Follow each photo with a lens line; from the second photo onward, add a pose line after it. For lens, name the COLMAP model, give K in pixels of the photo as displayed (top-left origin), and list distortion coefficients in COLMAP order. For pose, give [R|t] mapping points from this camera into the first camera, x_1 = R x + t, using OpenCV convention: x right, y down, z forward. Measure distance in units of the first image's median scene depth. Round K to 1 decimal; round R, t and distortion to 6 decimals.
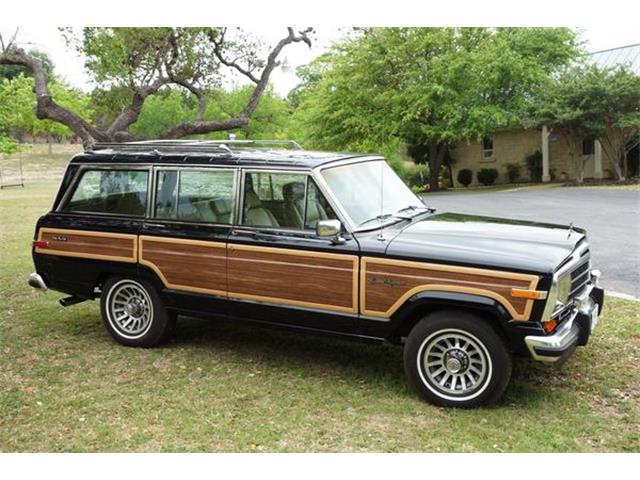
lens RADIAL K [[786.8, 0, 320.3], [0, 786.8, 246.8], [0, 0, 1]] dist [0.015002, 0.000000]
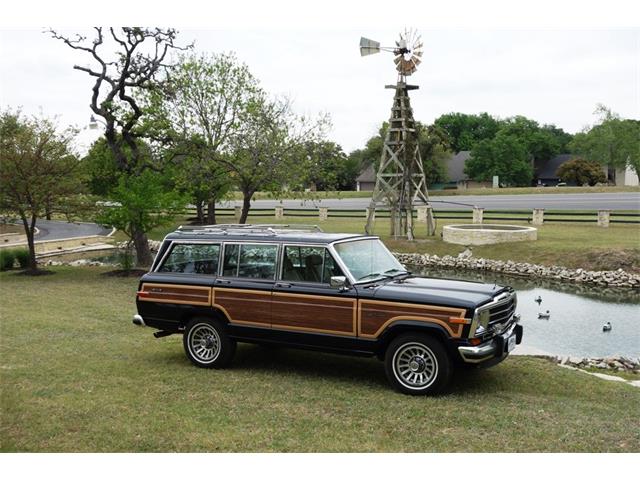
lens RADIAL K [[786.8, 0, 320.8], [0, 786.8, 239.7], [0, 0, 1]] dist [0.015002, 0.000000]
pose [[0.999529, 0.008581, -0.029472, 0.021937], [-0.011909, 0.993335, -0.114649, 0.075420], [0.028292, 0.114946, 0.992969, -0.572753]]
